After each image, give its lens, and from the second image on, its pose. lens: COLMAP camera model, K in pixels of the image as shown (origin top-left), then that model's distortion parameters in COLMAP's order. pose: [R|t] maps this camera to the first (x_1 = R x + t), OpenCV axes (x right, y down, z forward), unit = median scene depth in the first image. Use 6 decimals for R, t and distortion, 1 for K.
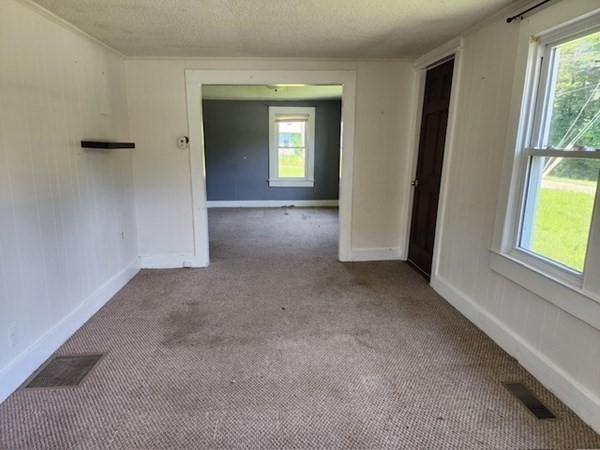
lens RADIAL K [[417.9, 0, 300.0], [0, 417.9, 225.0], [0, 0, 1]] dist [0.145762, -0.211415]
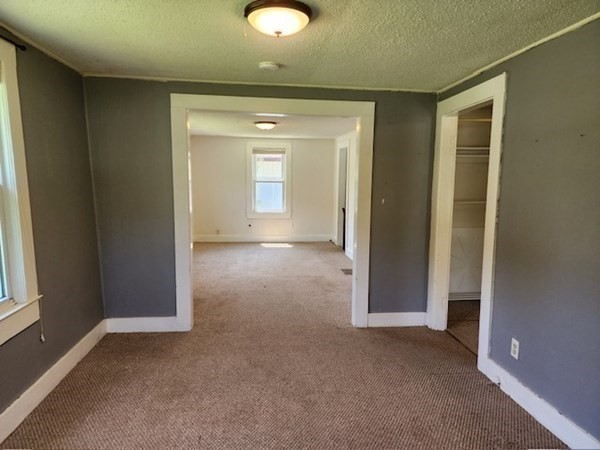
lens RADIAL K [[417.9, 0, 300.0], [0, 417.9, 225.0], [0, 0, 1]] dist [0.145762, -0.211415]
pose [[-0.999550, -0.004753, -0.029613, -0.124899], [-0.013660, 0.951154, 0.308414, -0.524190], [0.026701, 0.308679, -0.950791, 2.534665]]
